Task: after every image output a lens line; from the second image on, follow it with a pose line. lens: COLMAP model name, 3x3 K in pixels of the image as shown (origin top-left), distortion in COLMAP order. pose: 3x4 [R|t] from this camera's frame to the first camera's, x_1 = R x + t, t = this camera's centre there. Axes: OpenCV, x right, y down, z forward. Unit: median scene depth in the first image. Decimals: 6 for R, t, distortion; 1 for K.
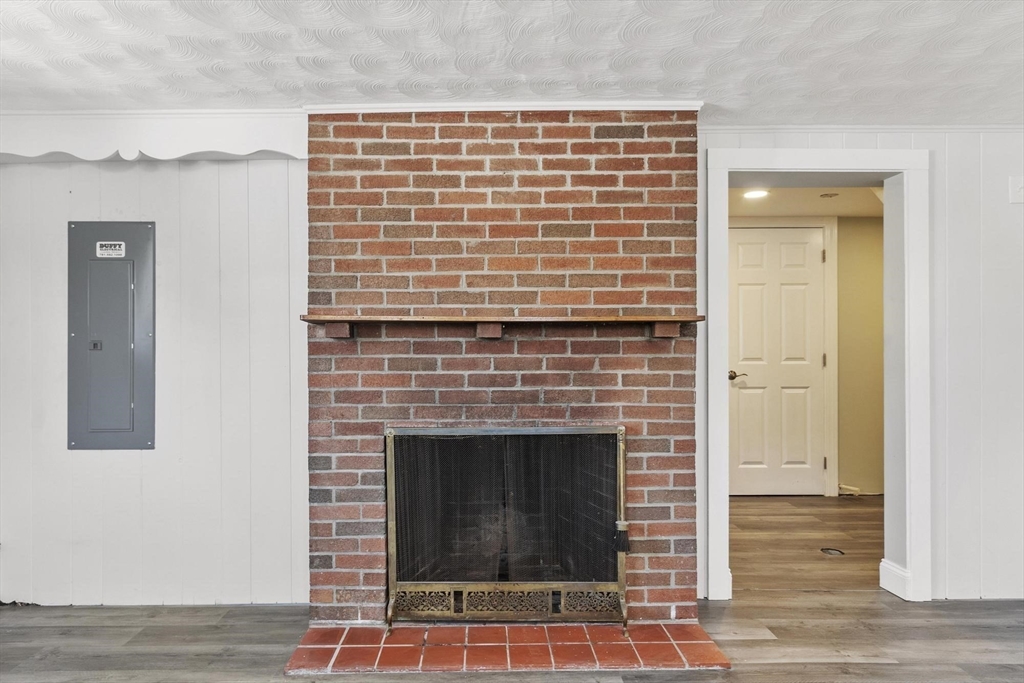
lens RADIAL K [[628.5, 0, 501.4], [0, 628.5, 347.0], [0, 0, 1]] dist [0.009416, 0.000574]
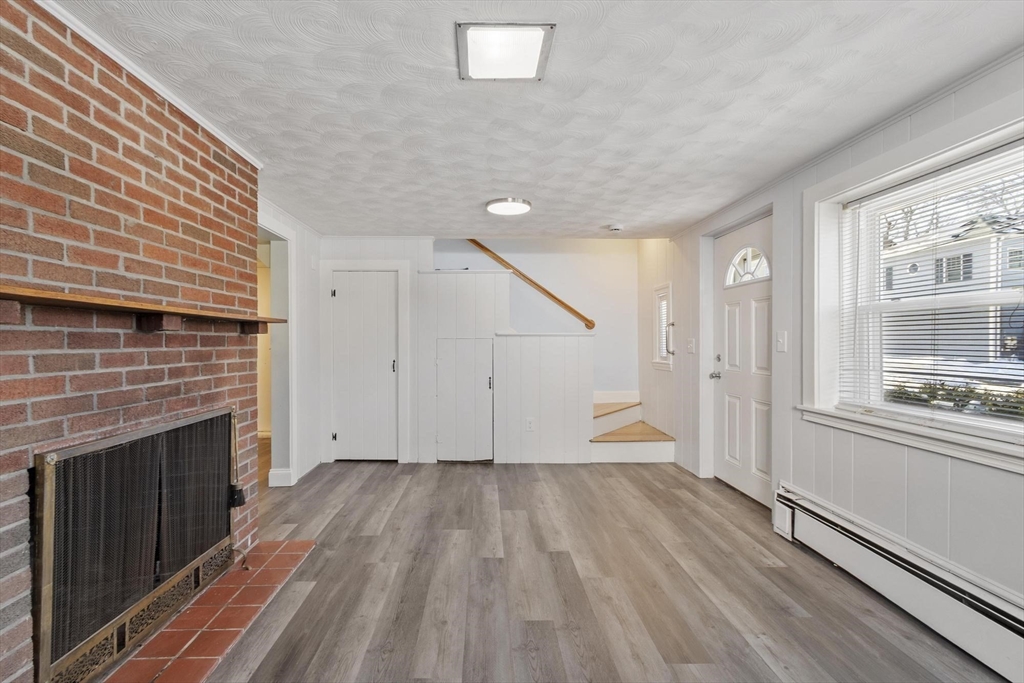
lens RADIAL K [[450.9, 0, 491.0], [0, 450.9, 339.7], [0, 0, 1]] dist [0.004910, -0.000978]
pose [[-0.003028, 0.006950, 0.999971, -0.680120], [-0.002845, 0.999972, -0.006958, 0.002705], [-0.999991, -0.002866, -0.003008, 0.495097]]
